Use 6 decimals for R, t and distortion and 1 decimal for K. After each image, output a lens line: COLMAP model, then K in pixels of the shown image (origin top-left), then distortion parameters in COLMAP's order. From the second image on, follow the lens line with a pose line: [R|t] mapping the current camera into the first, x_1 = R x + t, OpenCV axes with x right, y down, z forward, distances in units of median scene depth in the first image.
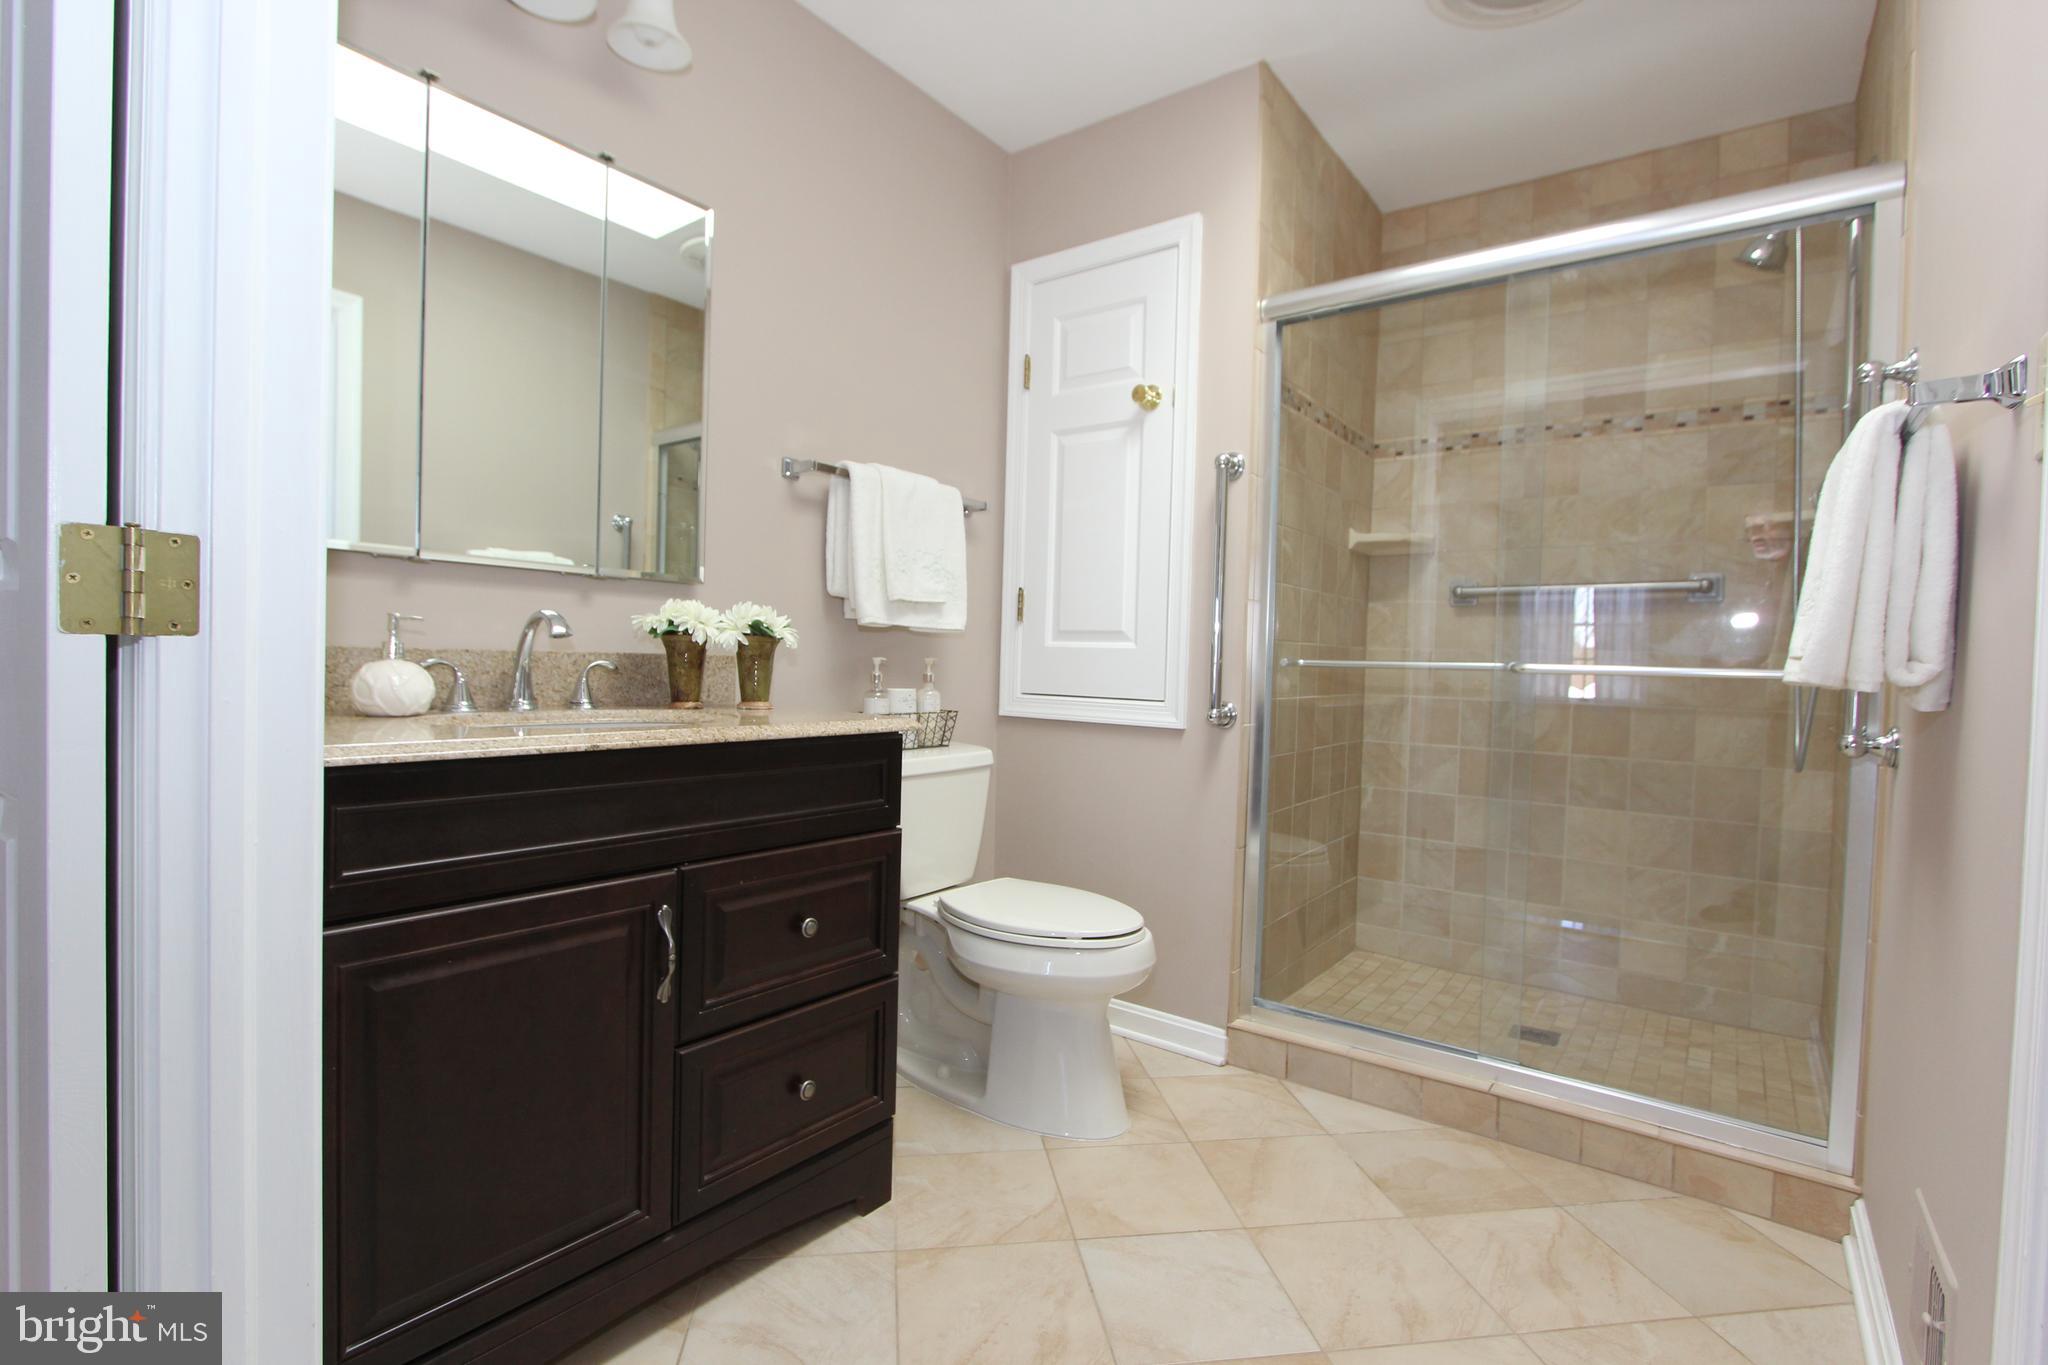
lens RADIAL K [[949.0, 0, 1022.4], [0, 949.0, 684.9], [0, 0, 1]] dist [-0.022273, 0.005035]
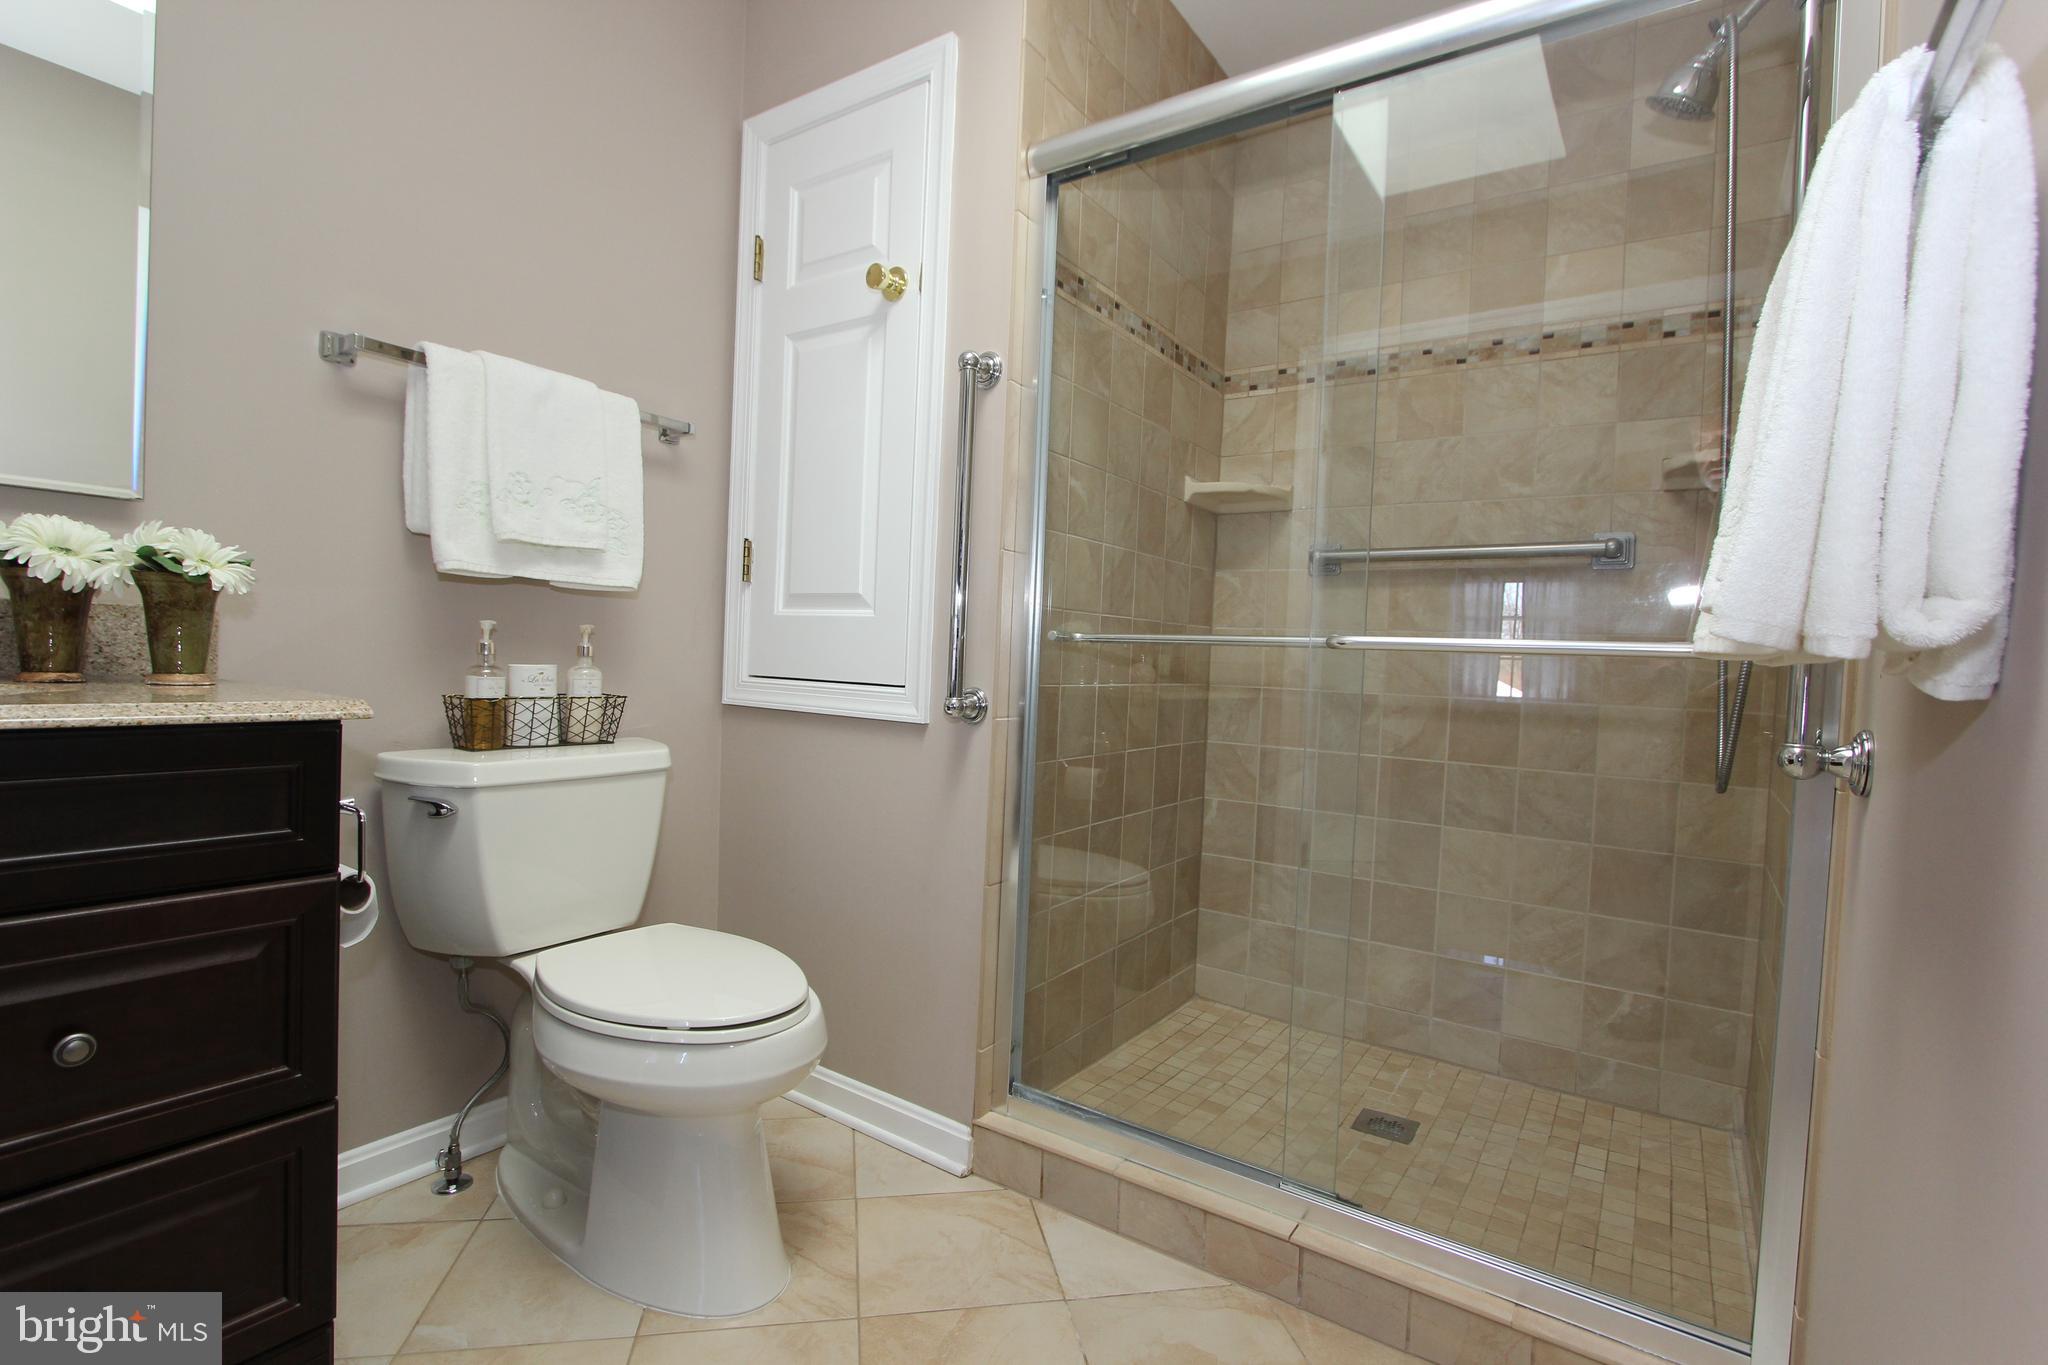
lens RADIAL K [[949.0, 0, 1022.5], [0, 949.0, 684.9], [0, 0, 1]] dist [-0.022273, 0.005035]
pose [[0.998955, 0.012623, 0.043921, 0.212181], [-0.012825, 0.999908, 0.004320, 0.011510], [-0.043863, -0.004879, 0.999026, 0.248038]]
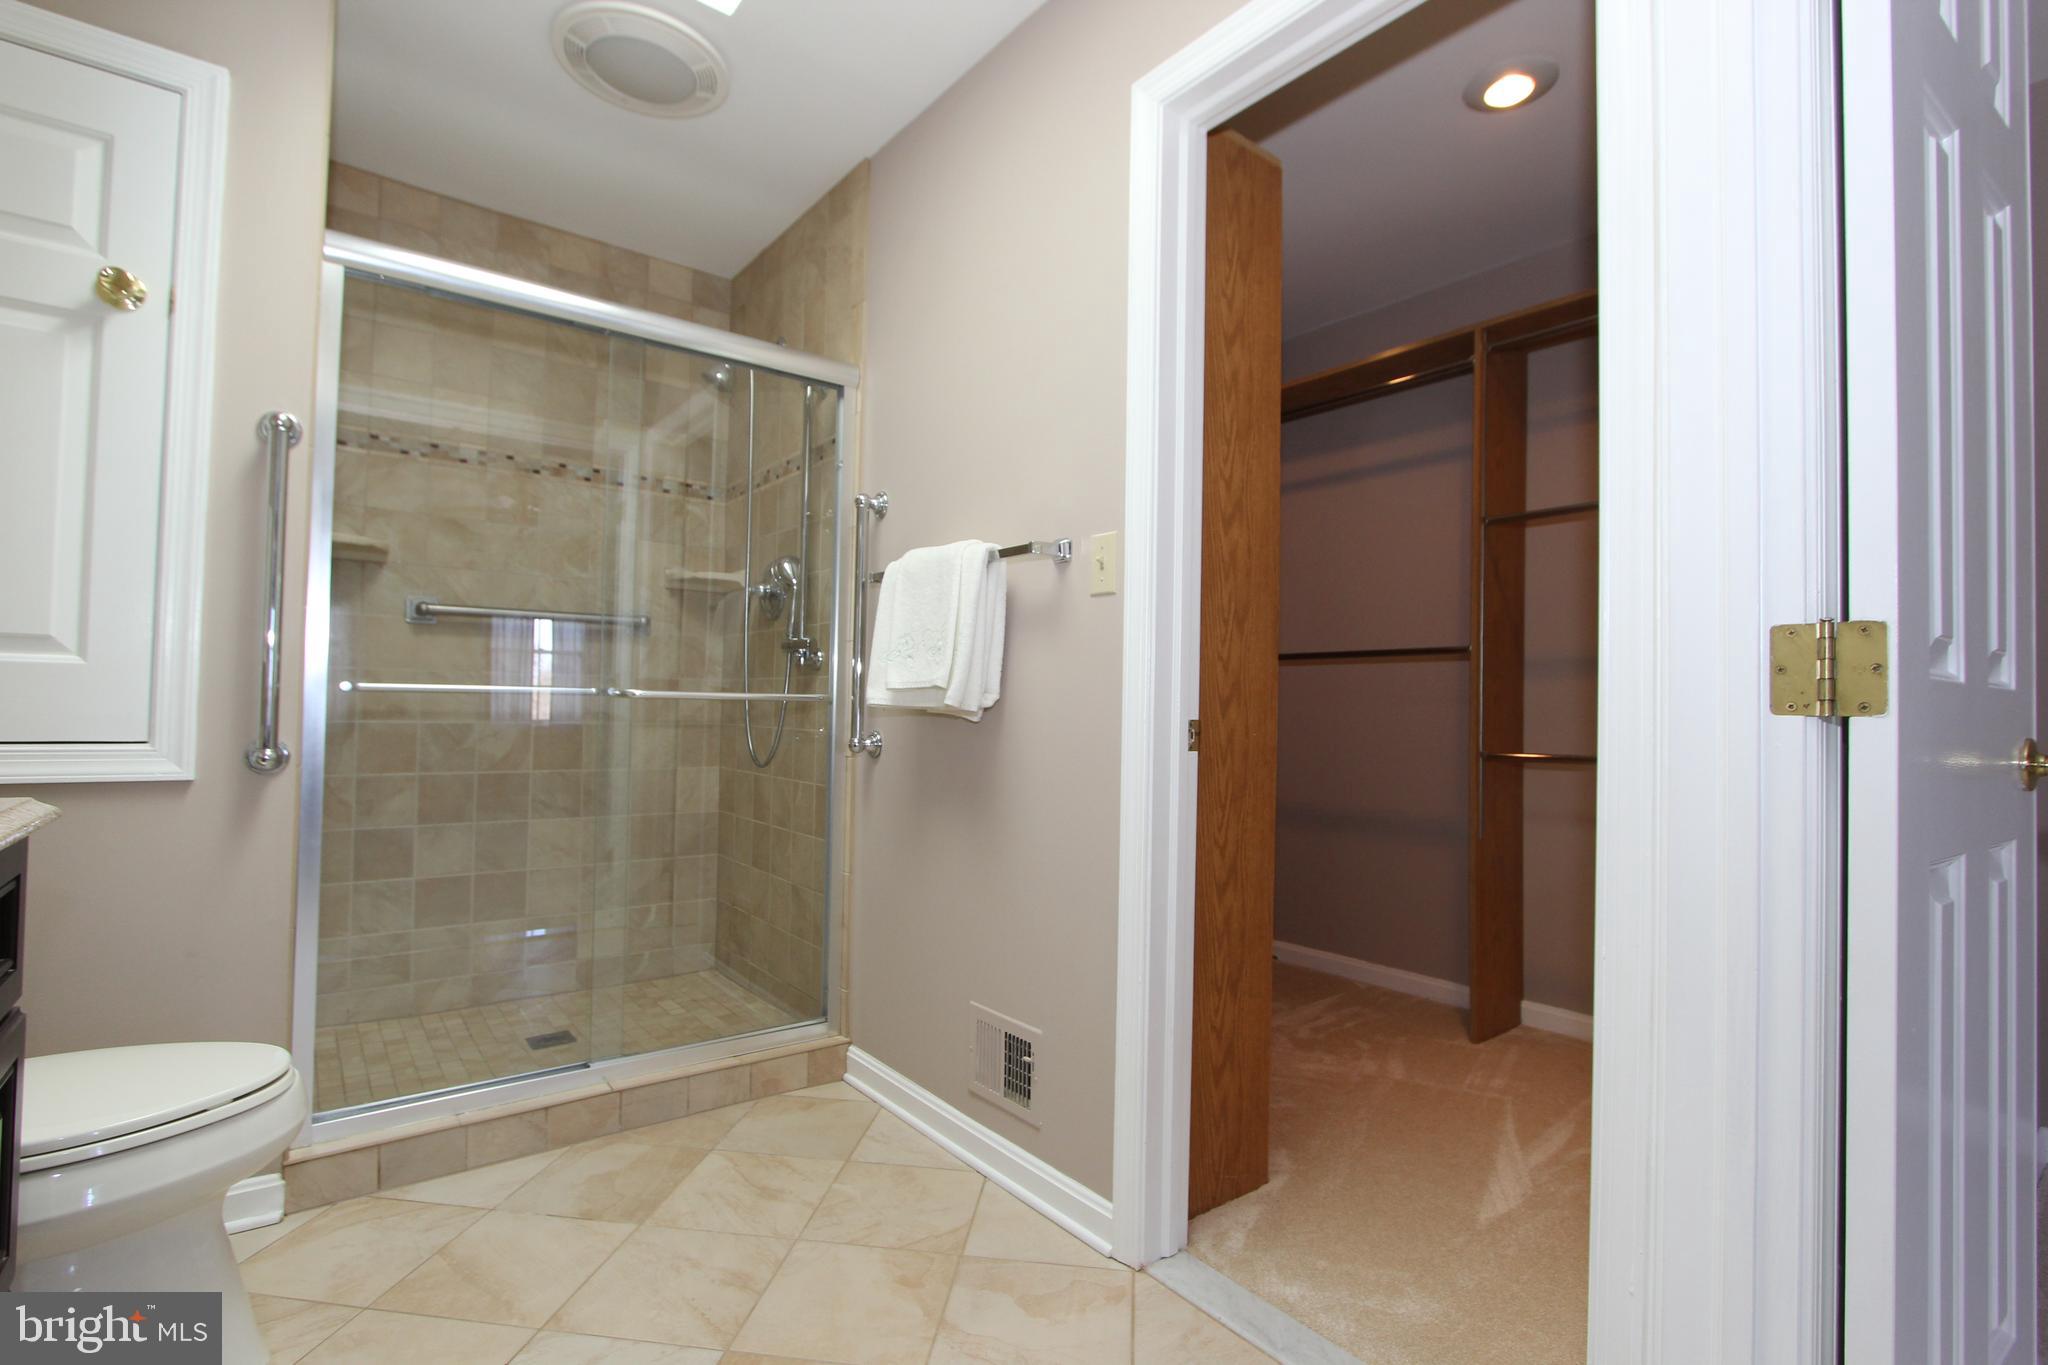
lens RADIAL K [[949.0, 0, 1009.3], [0, 949.0, 685.7], [0, 0, 1]] dist [-0.022273, 0.005035]
pose [[0.265866, -0.000535, 0.964010, -0.339677], [0.011080, 0.999935, -0.002501, -0.015467], [-0.963946, 0.011346, 0.265855, 0.227396]]
